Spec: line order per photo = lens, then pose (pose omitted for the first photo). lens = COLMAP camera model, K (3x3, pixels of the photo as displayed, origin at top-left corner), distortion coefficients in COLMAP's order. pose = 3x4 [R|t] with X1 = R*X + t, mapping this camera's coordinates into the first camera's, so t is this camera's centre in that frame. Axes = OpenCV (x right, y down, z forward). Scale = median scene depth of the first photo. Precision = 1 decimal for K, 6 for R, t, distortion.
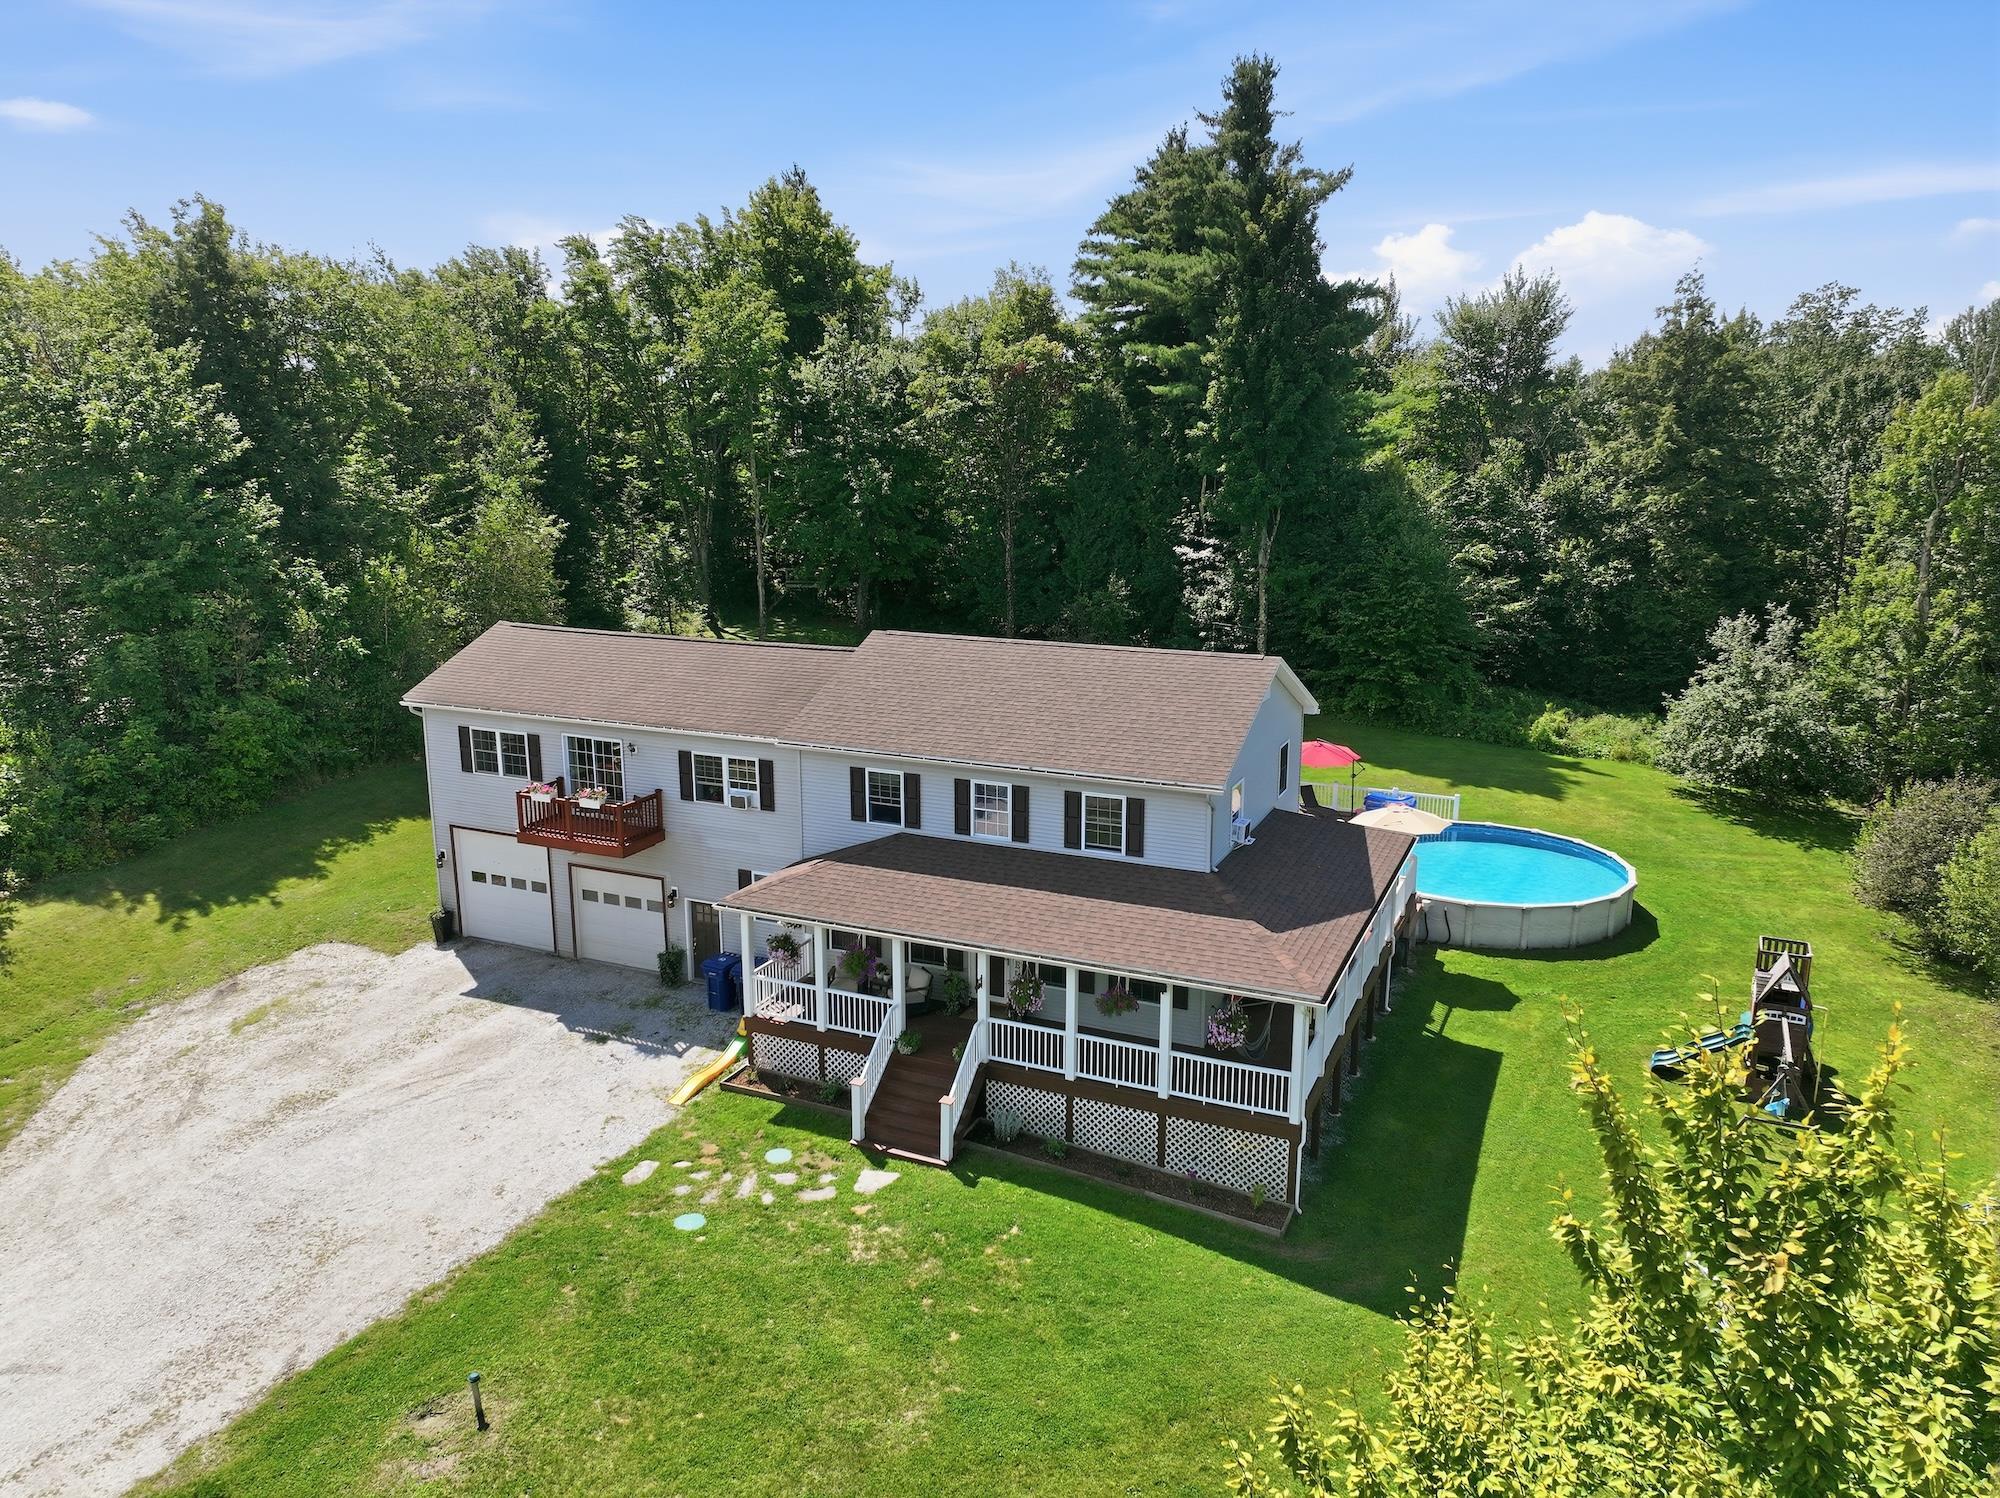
lens RADIAL K [[1382.7, 0, 1000.0], [0, 1382.7, 749.0], [0, 0, 1]] dist [0.000702, 0.005083]
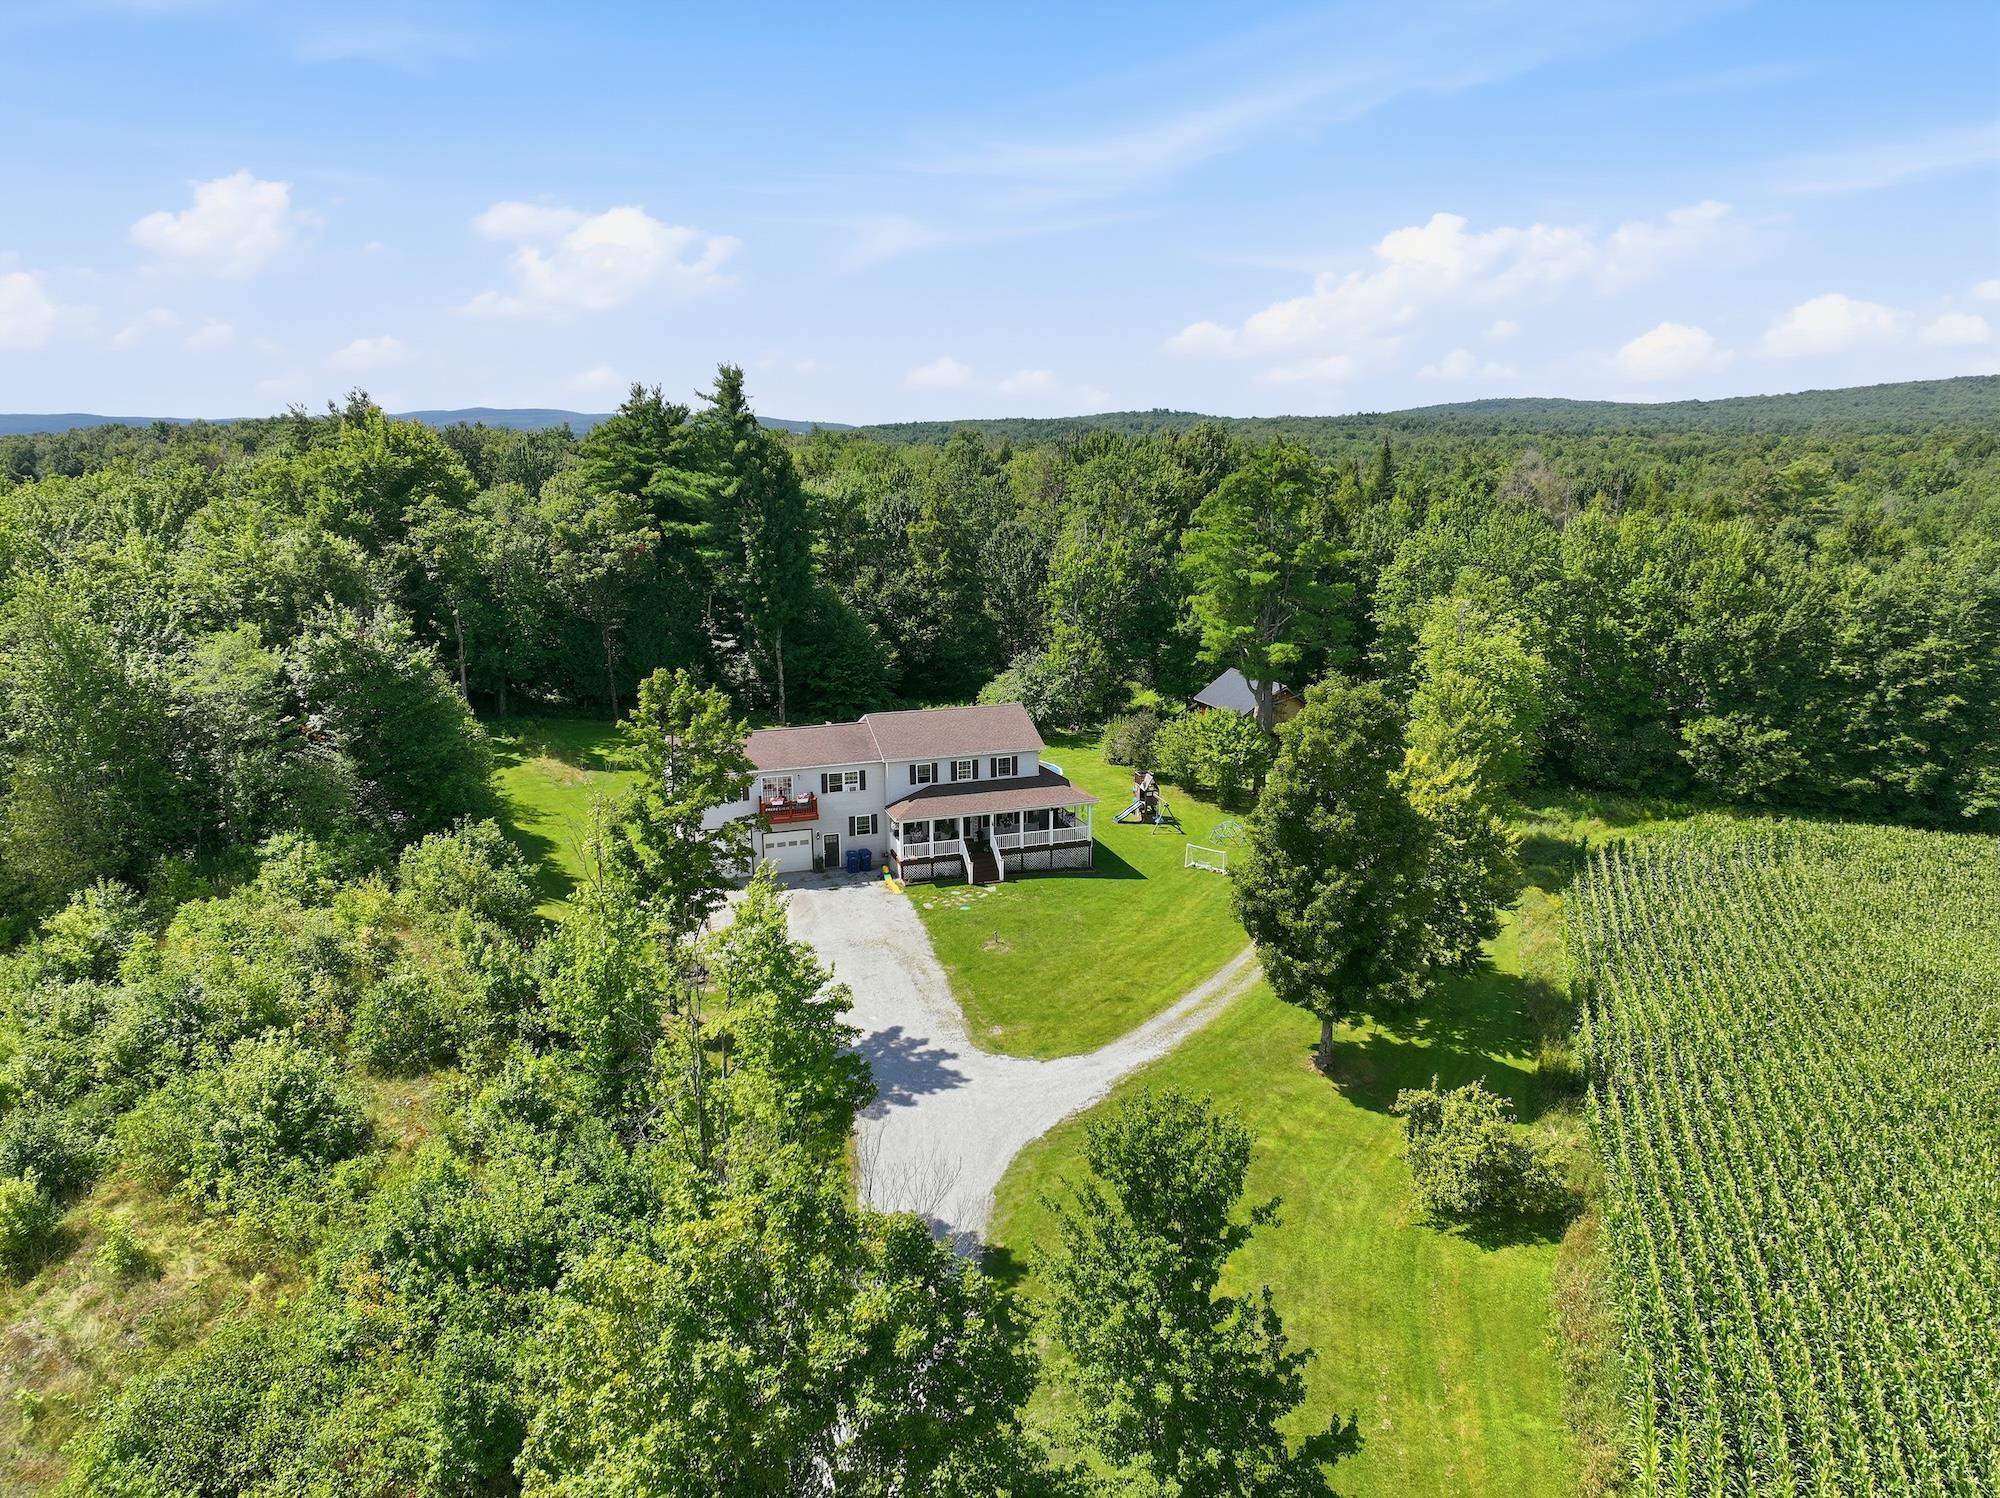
lens RADIAL K [[1382.7, 0, 1000.0], [0, 1382.7, 749.0], [0, 0, 1]] dist [0.000702, 0.005083]
pose [[0.733592, -0.158398, 0.660872, -1.658721], [0.154636, 0.985855, 0.064638, -0.156105], [-0.661763, 0.054777, 0.747710, -1.077072]]
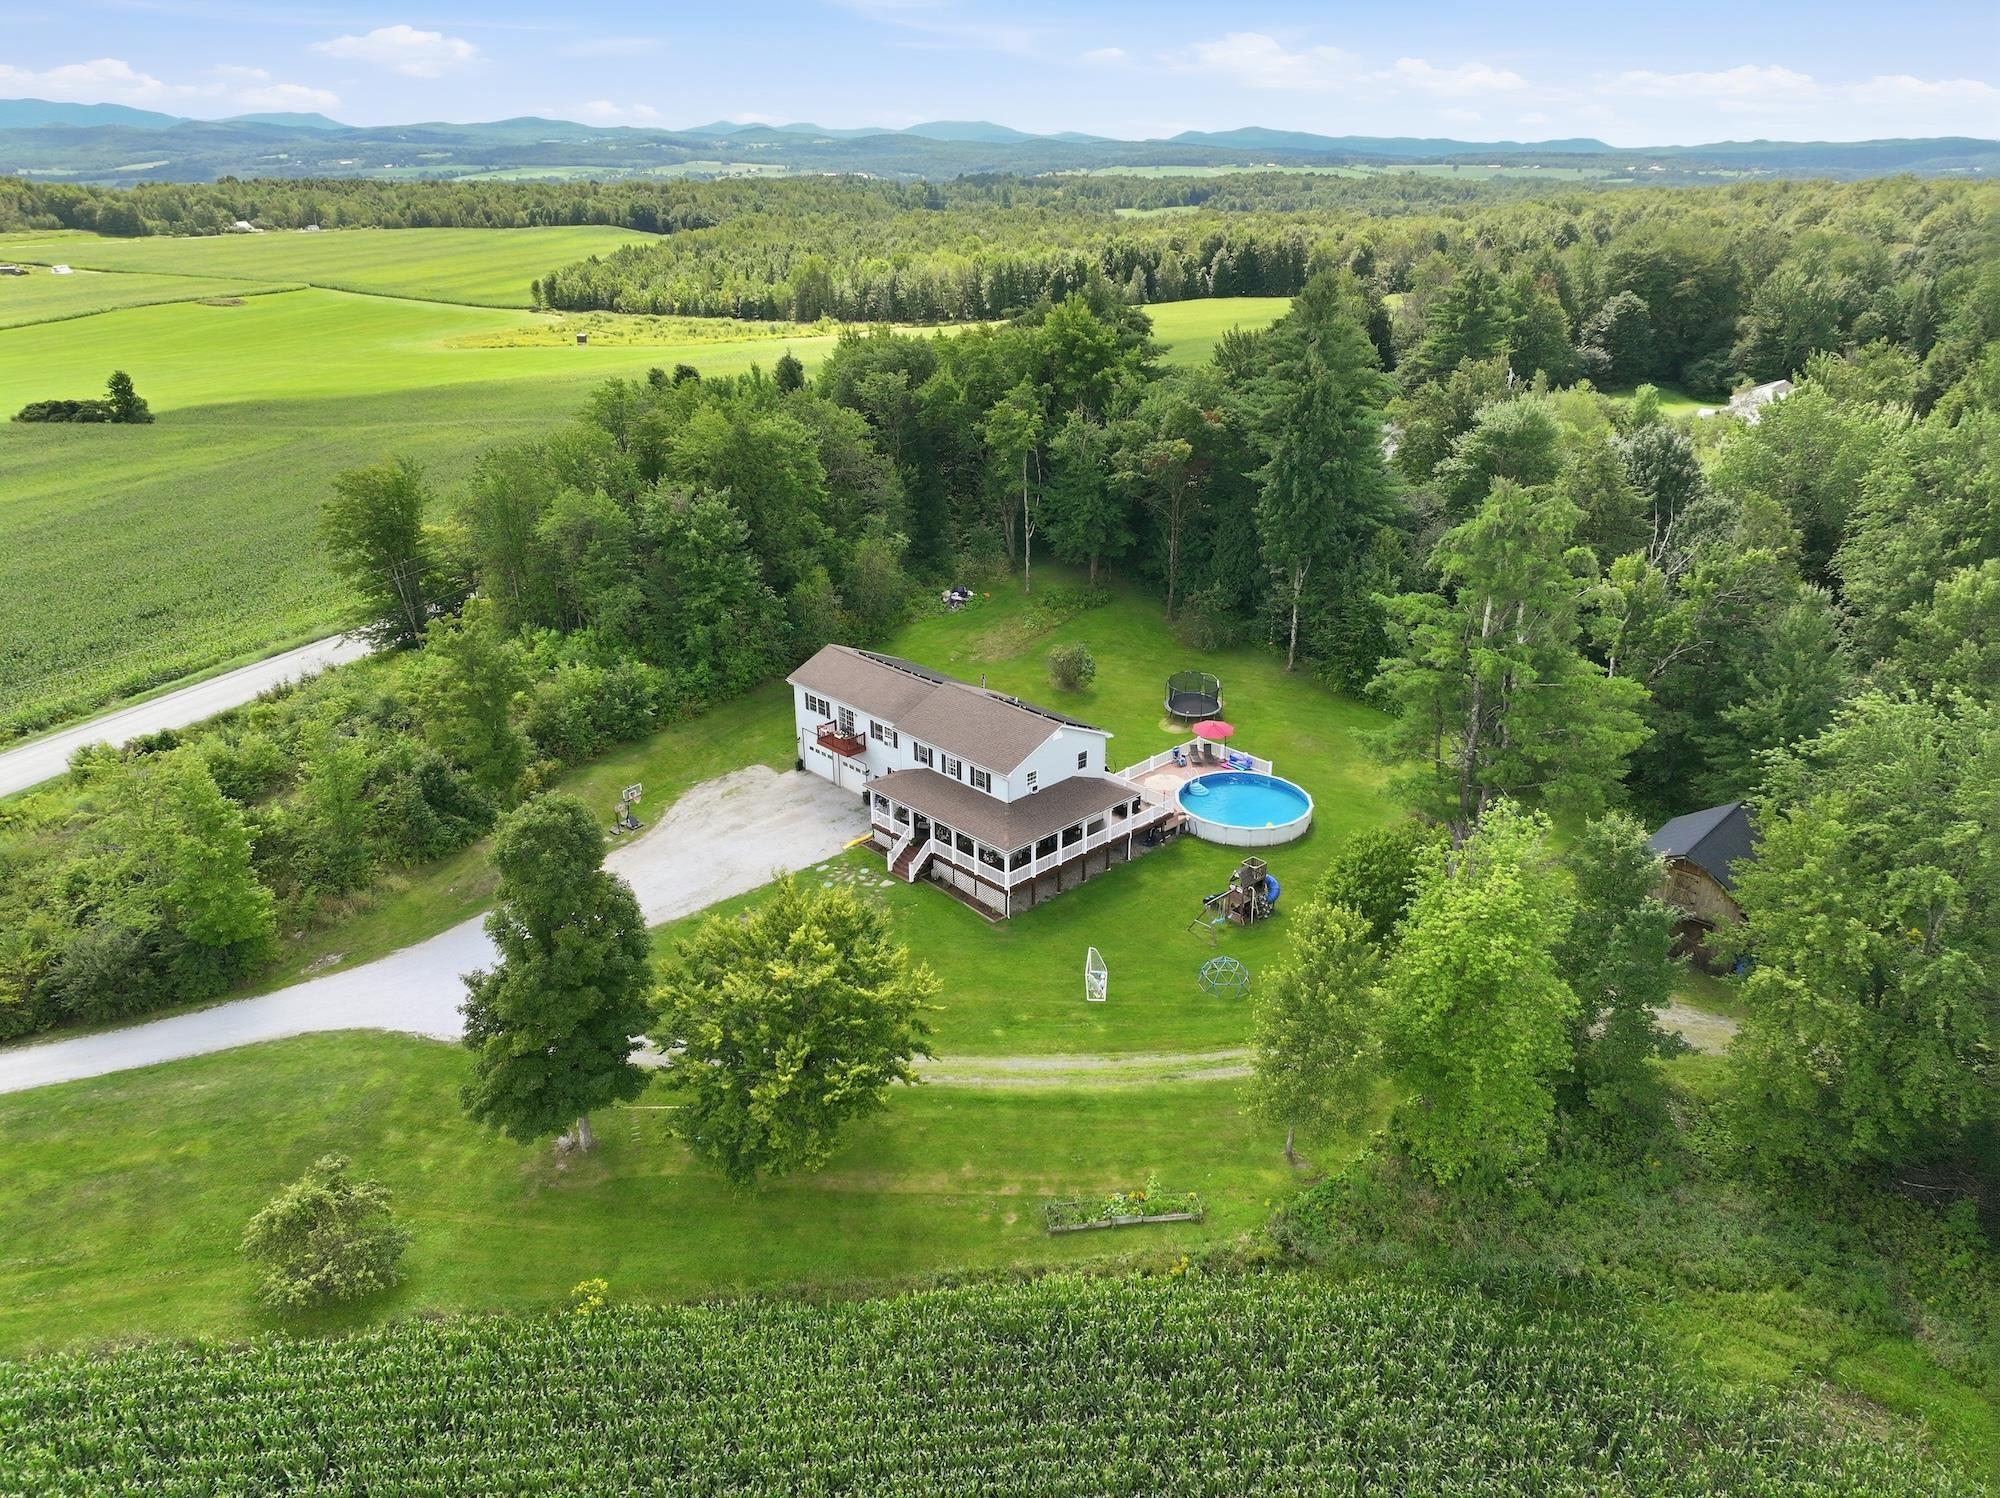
lens RADIAL K [[1382.7, 0, 1000.0], [0, 1382.7, 749.0], [0, 0, 1]] dist [0.000702, 0.005083]
pose [[0.926319, 0.144589, -0.347889, 0.955145], [-0.079456, 0.977629, 0.194752, -0.494088], [0.368265, -0.152761, 0.917085, -1.388771]]
